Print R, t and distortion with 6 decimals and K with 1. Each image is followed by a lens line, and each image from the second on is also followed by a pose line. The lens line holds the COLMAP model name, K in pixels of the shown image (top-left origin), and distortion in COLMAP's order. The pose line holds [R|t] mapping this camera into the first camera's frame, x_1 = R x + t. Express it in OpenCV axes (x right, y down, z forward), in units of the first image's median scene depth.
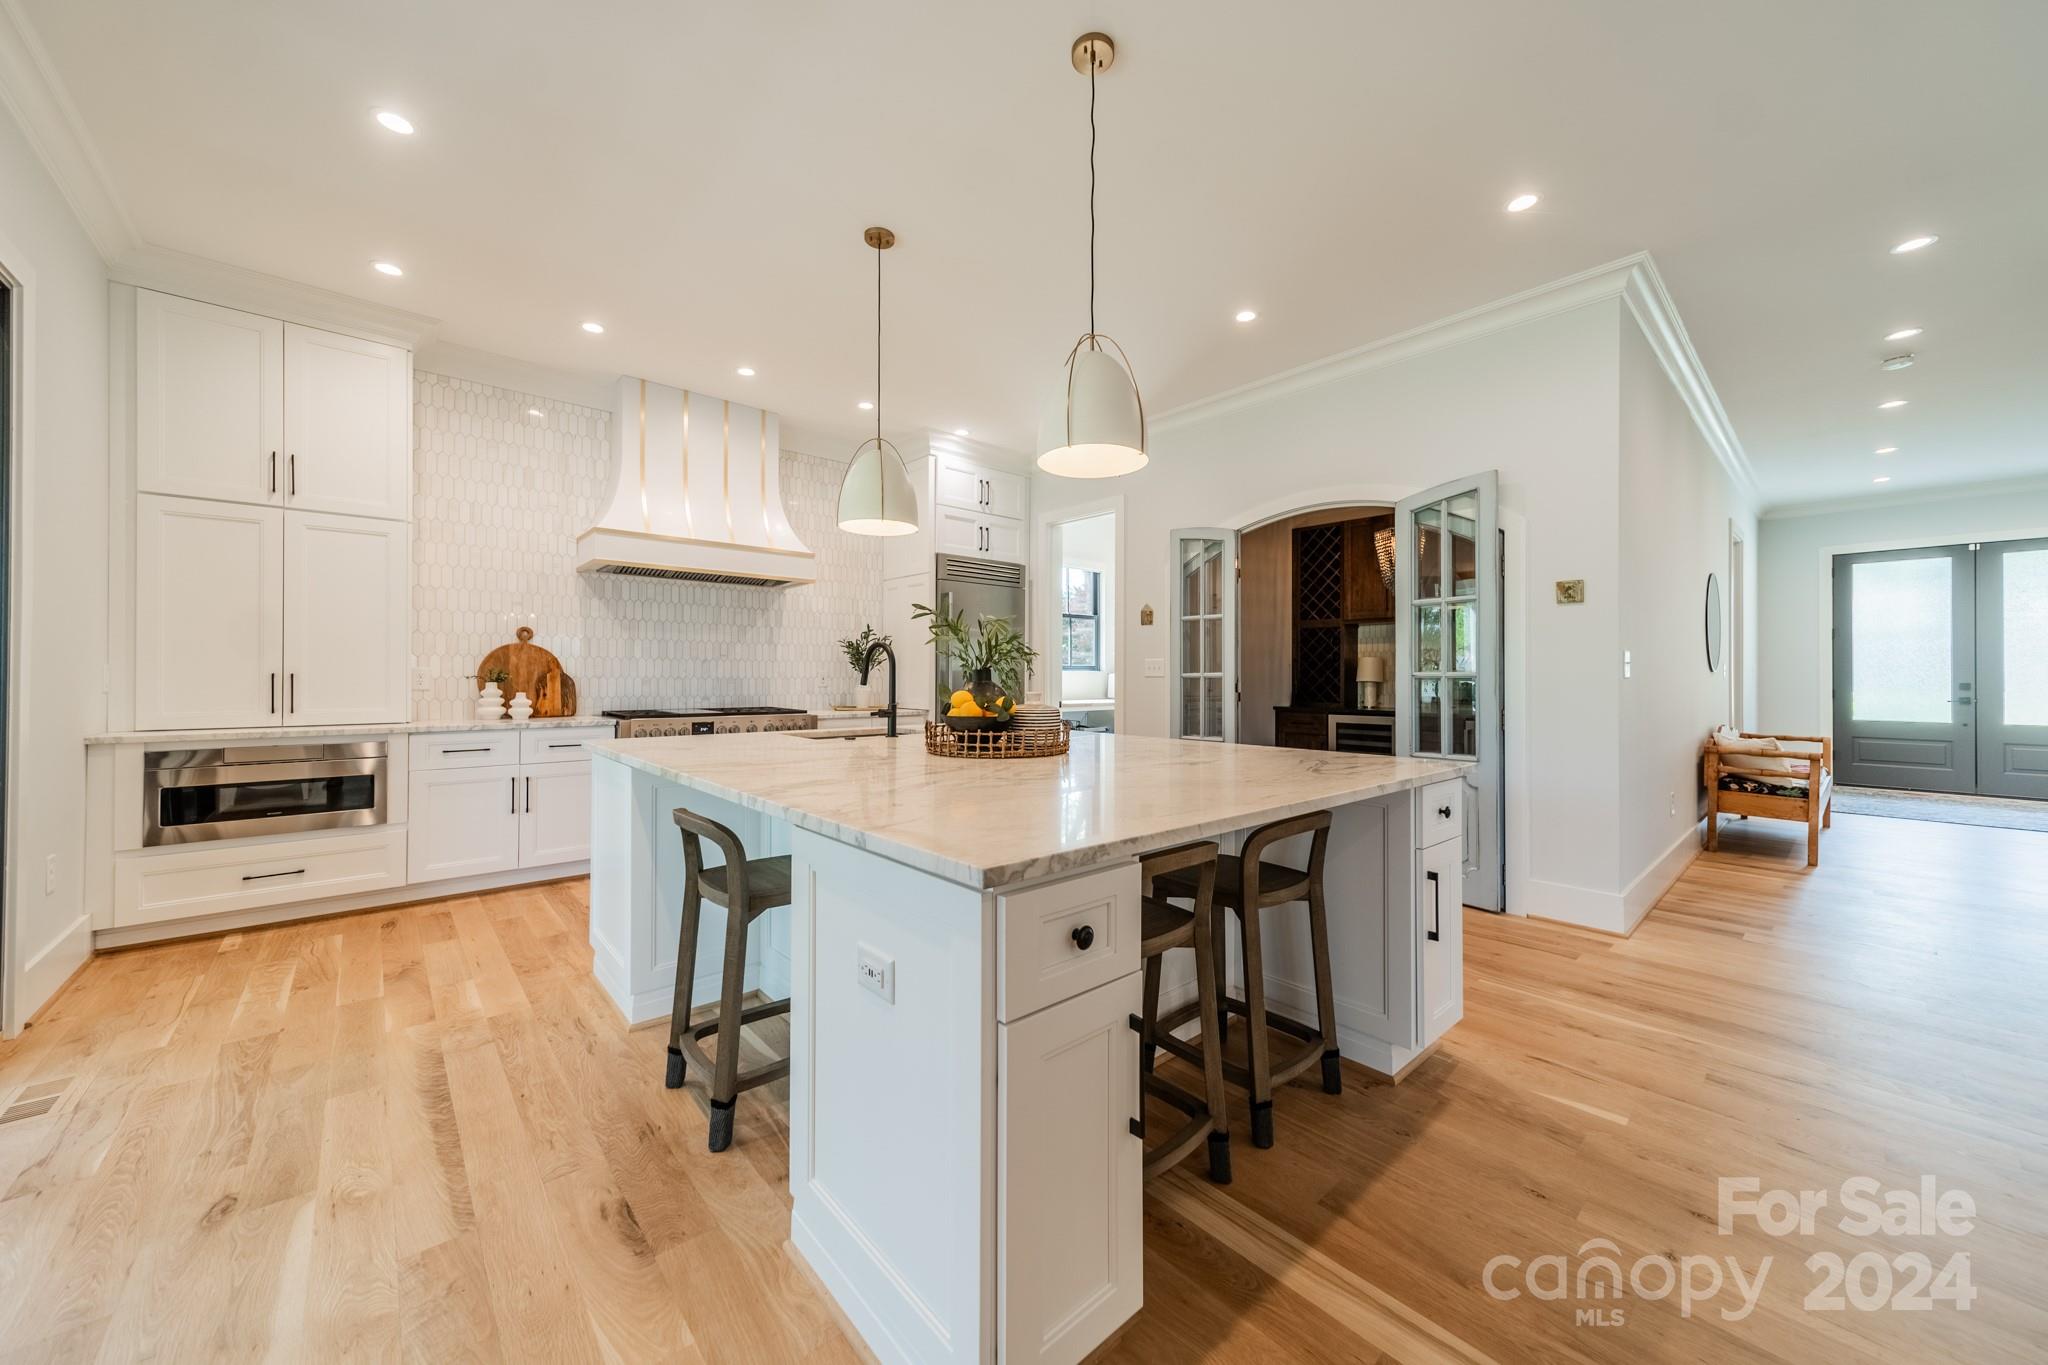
lens RADIAL K [[738.7, 0, 1040.5], [0, 738.7, 671.2], [0, 0, 1]] dist [0.010834, -0.000114]
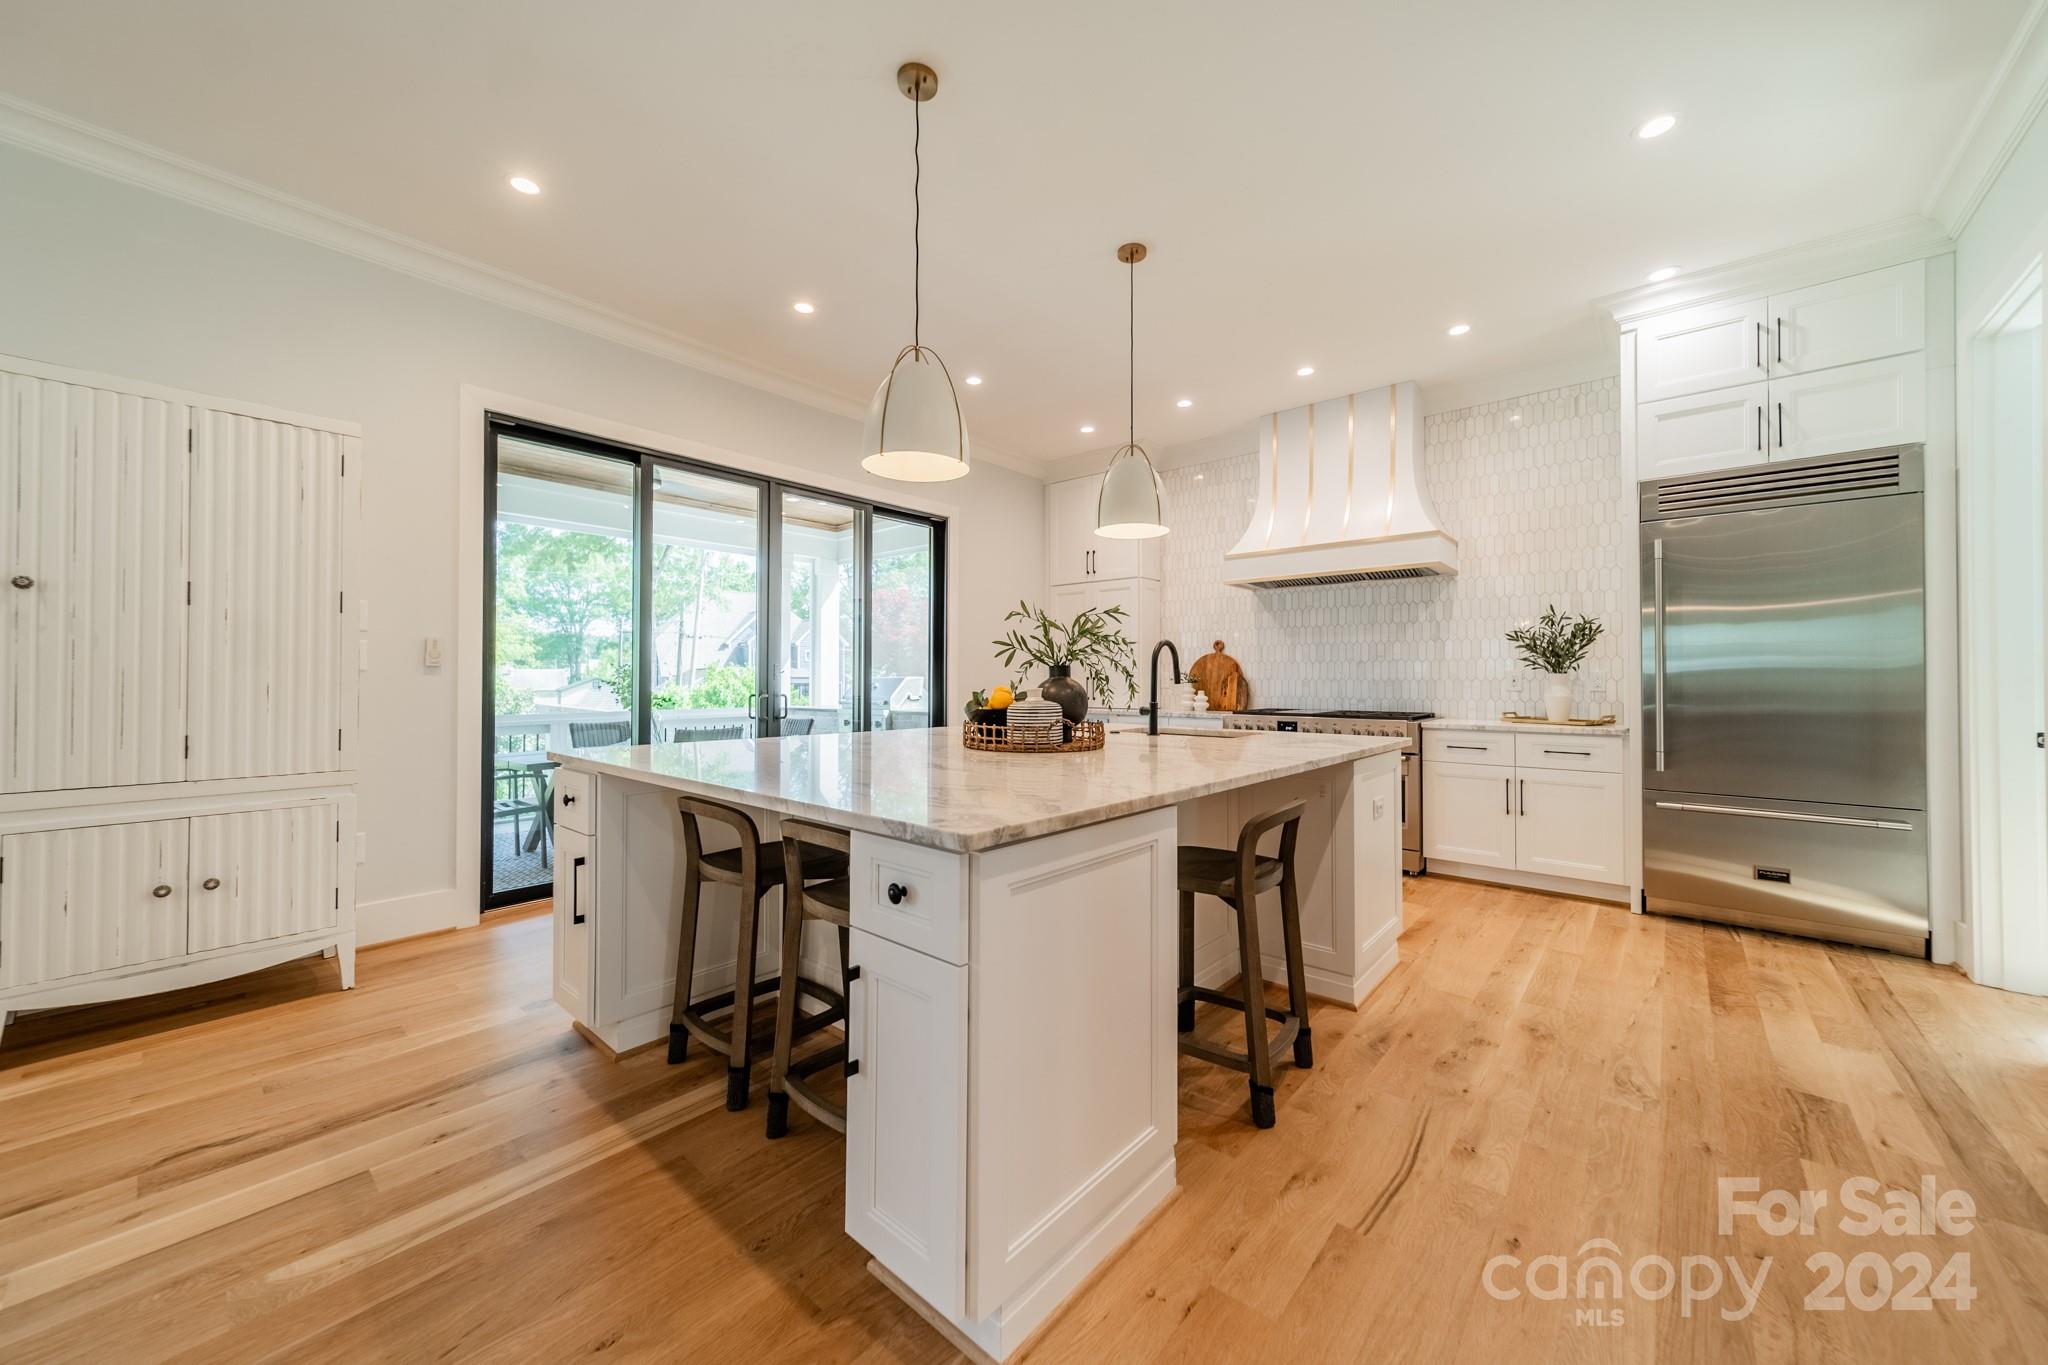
lens RADIAL K [[738.7, 0, 1009.3], [0, 738.7, 677.7], [0, 0, 1]] dist [0.010834, -0.000114]
pose [[0.112690, -0.006457, -0.993609, 0.767043], [0.007981, 0.999953, -0.005593, 0.013562], [0.993598, -0.007299, 0.112736, 0.688610]]
